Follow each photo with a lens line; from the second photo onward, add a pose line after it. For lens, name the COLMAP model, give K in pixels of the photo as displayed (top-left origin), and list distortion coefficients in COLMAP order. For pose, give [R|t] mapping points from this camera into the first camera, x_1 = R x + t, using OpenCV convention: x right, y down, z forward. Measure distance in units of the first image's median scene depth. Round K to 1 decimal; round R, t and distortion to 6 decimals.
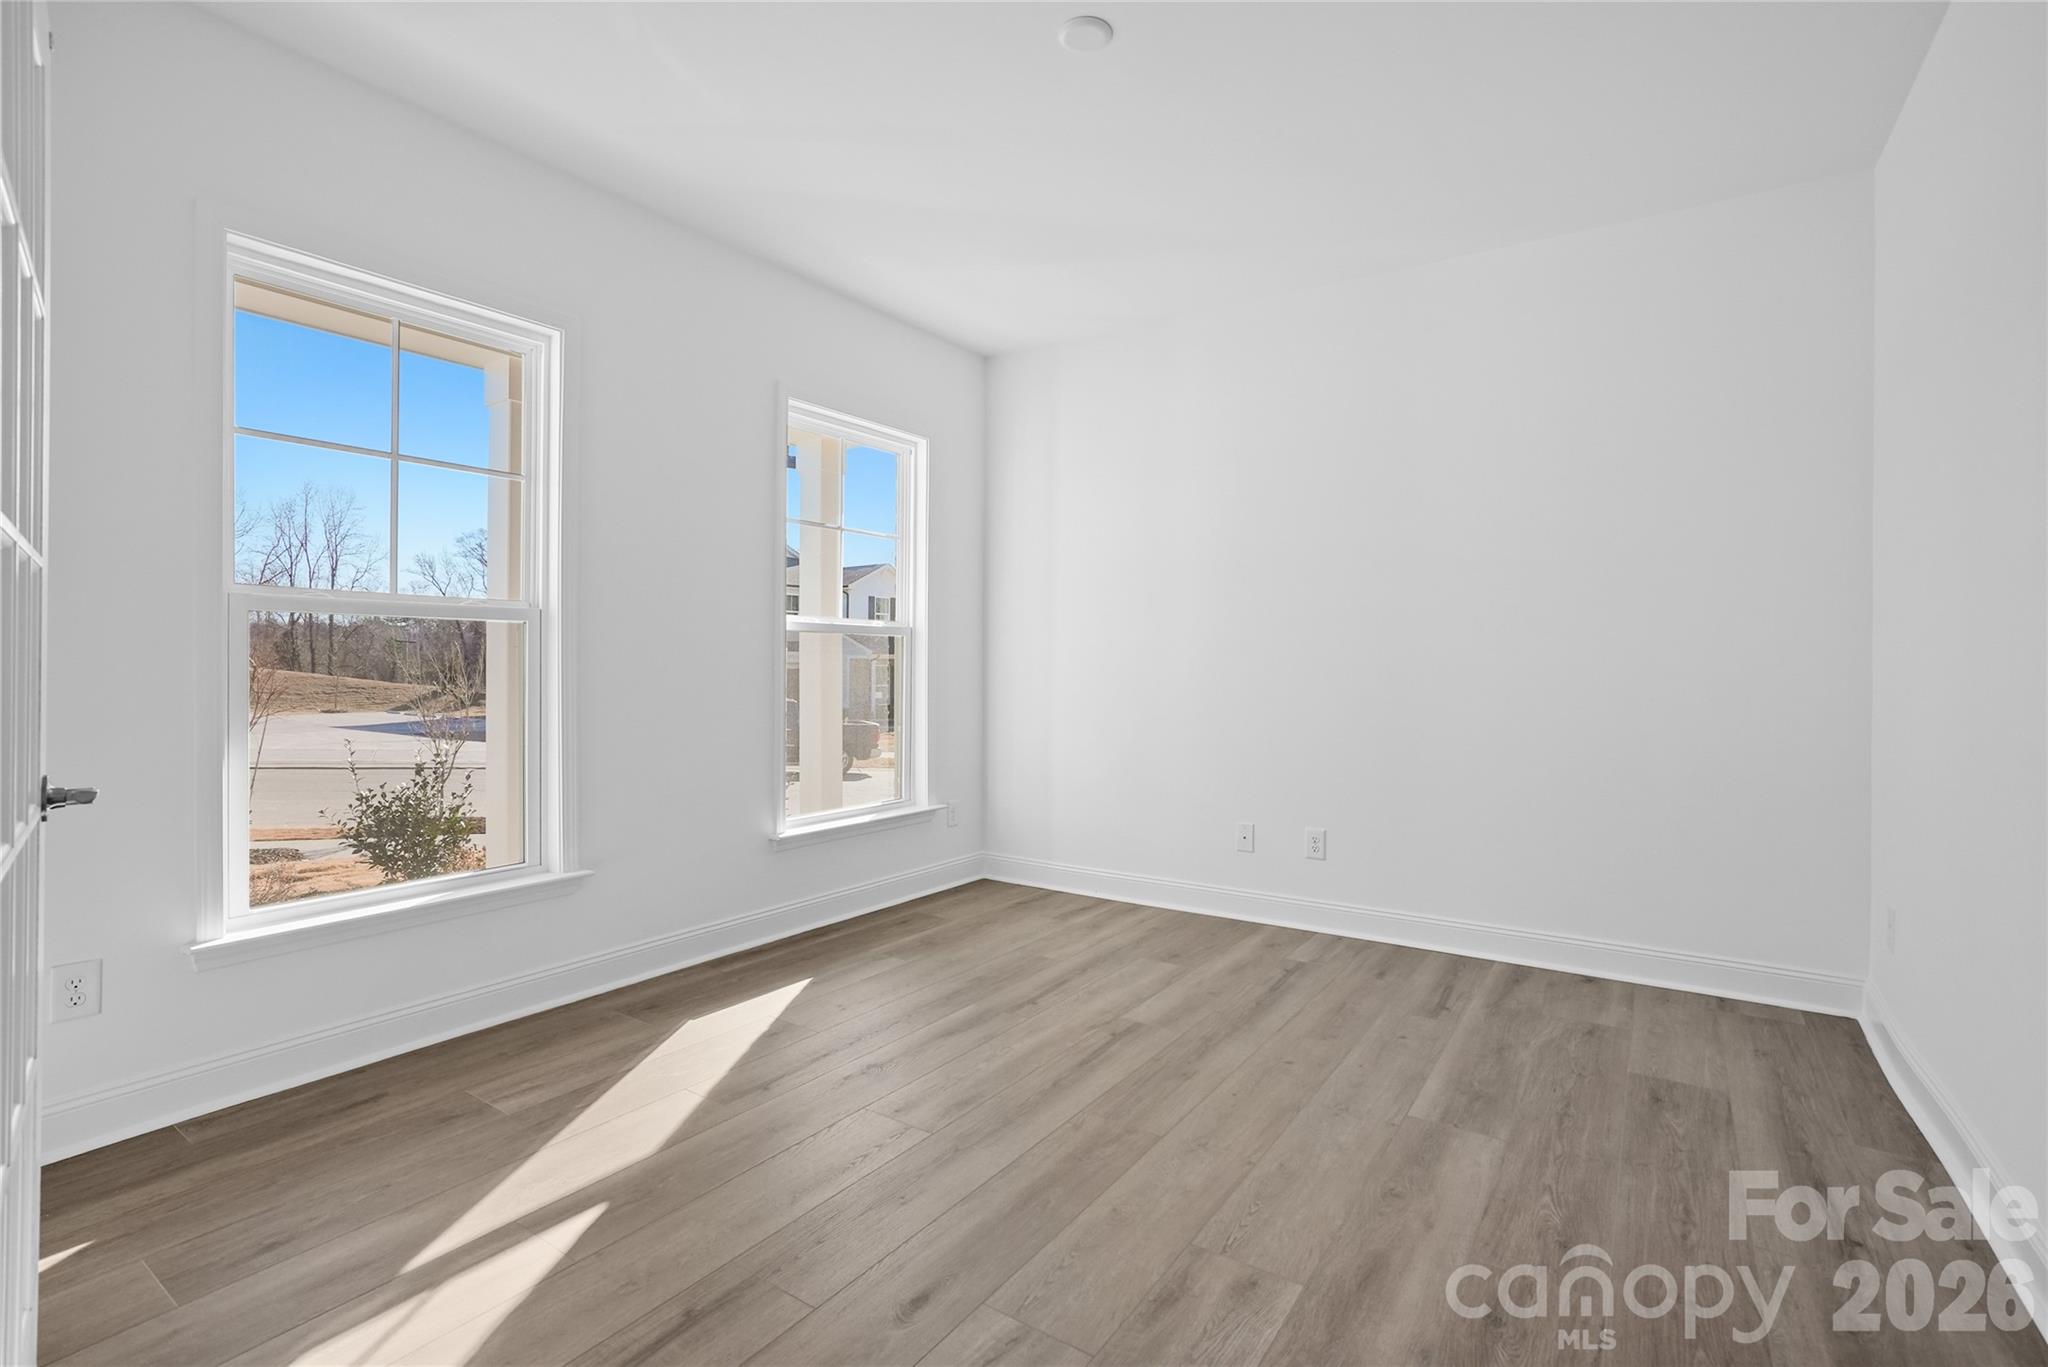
lens RADIAL K [[946.7, 0, 1024.1], [0, 946.7, 673.1], [0, 0, 1]] dist [0.002694, 0.000624]
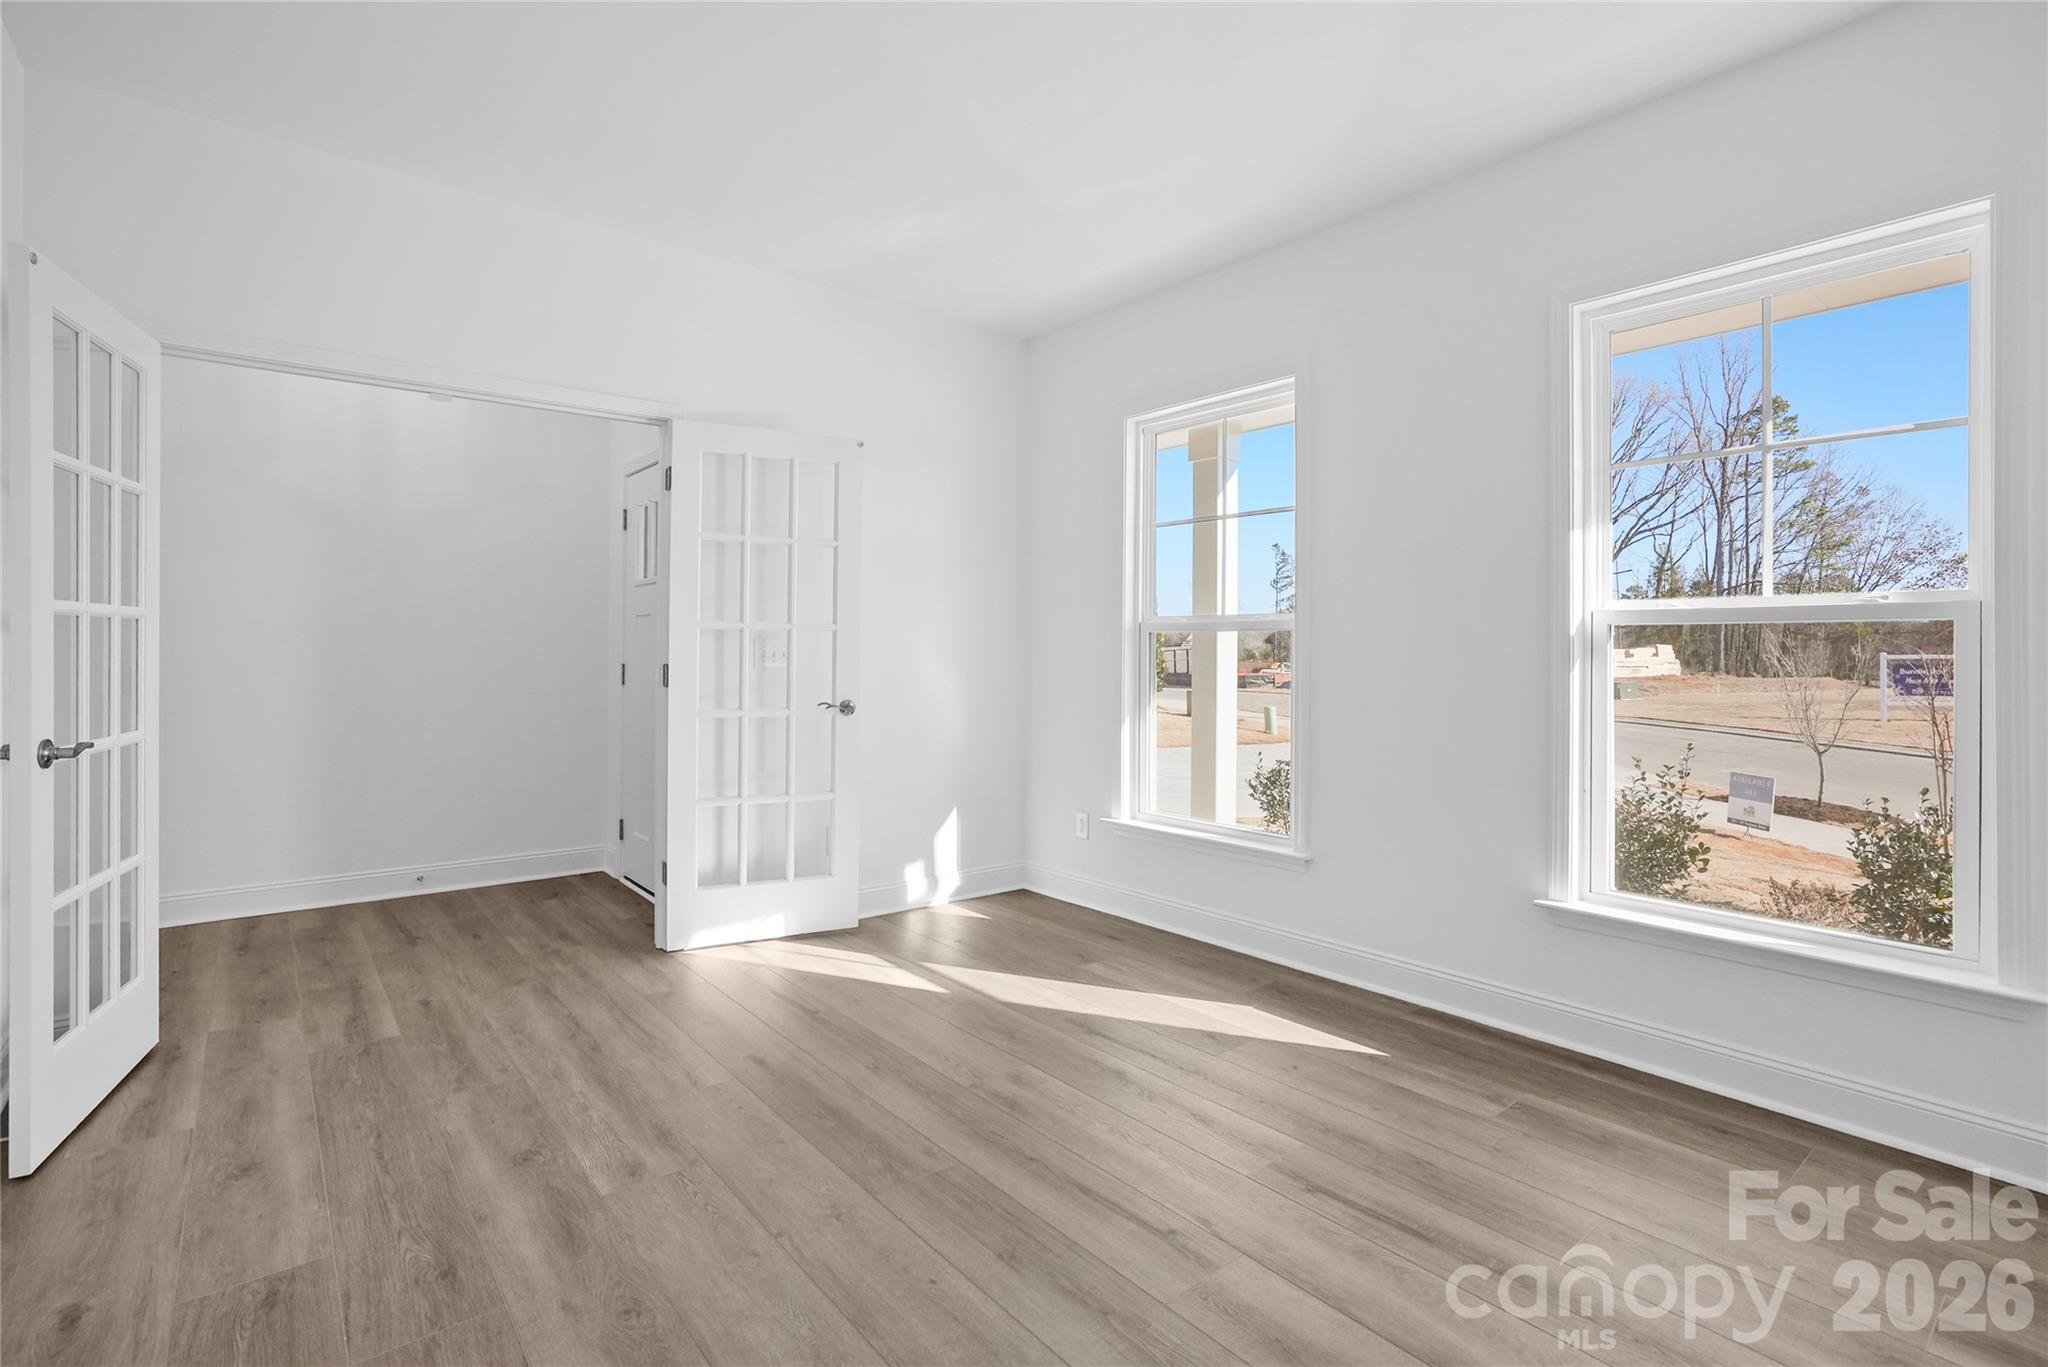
lens RADIAL K [[946.7, 0, 1028.9], [0, 946.7, 674.6], [0, 0, 1]] dist [0.002694, 0.000624]
pose [[-0.285898, 0.002876, -0.958256, 0.903685], [-0.009227, 0.999941, 0.005754, -0.011721], [0.958216, 0.010487, -0.285855, 1.305060]]
